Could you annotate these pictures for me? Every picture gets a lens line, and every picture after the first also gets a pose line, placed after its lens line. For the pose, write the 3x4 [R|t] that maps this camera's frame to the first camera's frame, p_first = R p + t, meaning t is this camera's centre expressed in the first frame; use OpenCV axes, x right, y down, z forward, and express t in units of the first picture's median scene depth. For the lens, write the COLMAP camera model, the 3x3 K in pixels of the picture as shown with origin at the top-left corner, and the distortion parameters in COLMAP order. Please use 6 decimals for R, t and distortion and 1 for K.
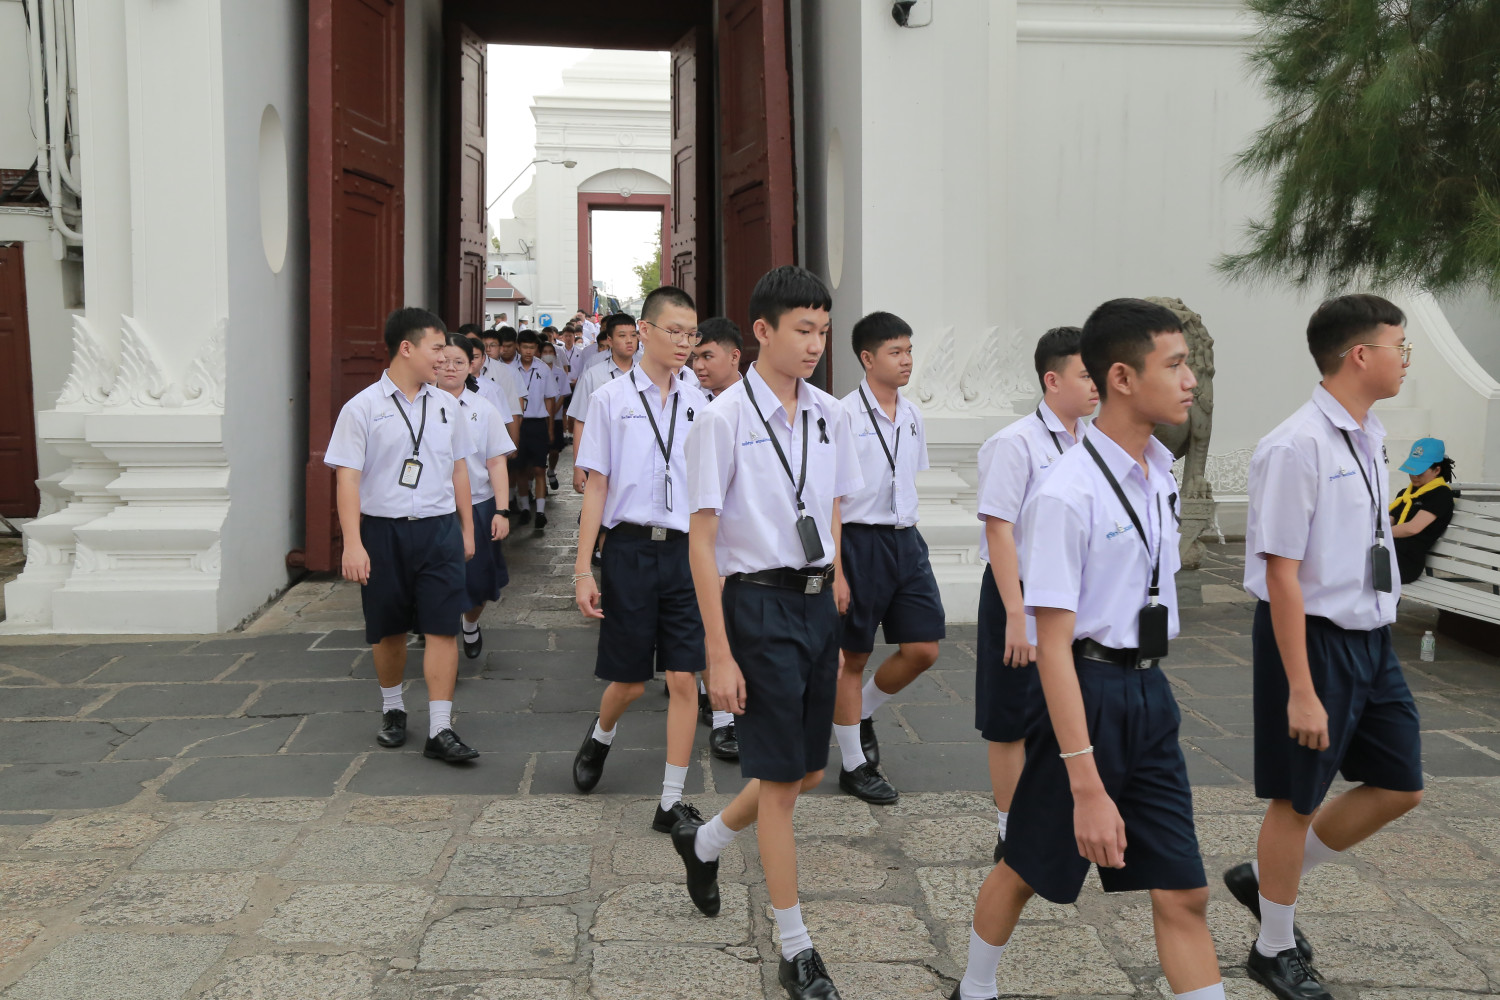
lens RADIAL K [[1675.7, 0, 745.5], [0, 1675.7, 509.1], [0, 0, 1]] dist [0.074537, 0.000000]
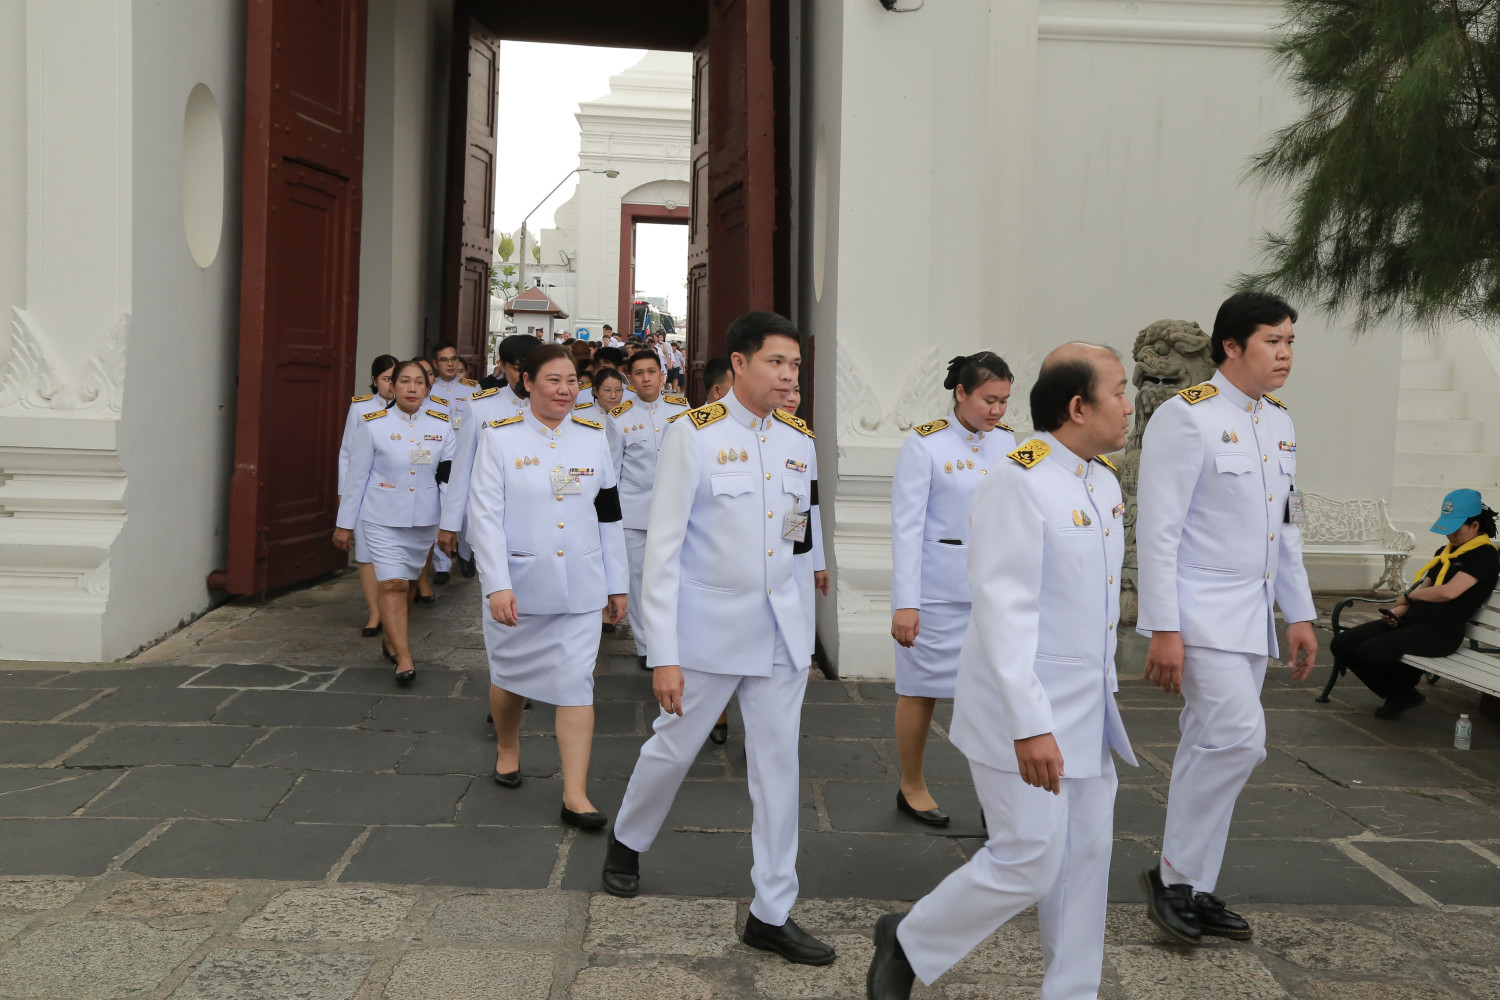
lens RADIAL K [[1675.7, 0, 751.6], [0, 1675.7, 496.8], [0, 0, 1]] dist [0.074537, 0.000000]
pose [[0.998169, 0.032579, -0.050965, 0.075792], [-0.033646, 0.999229, -0.020227, -0.007762], [0.050266, 0.021905, 0.998496, 0.110766]]
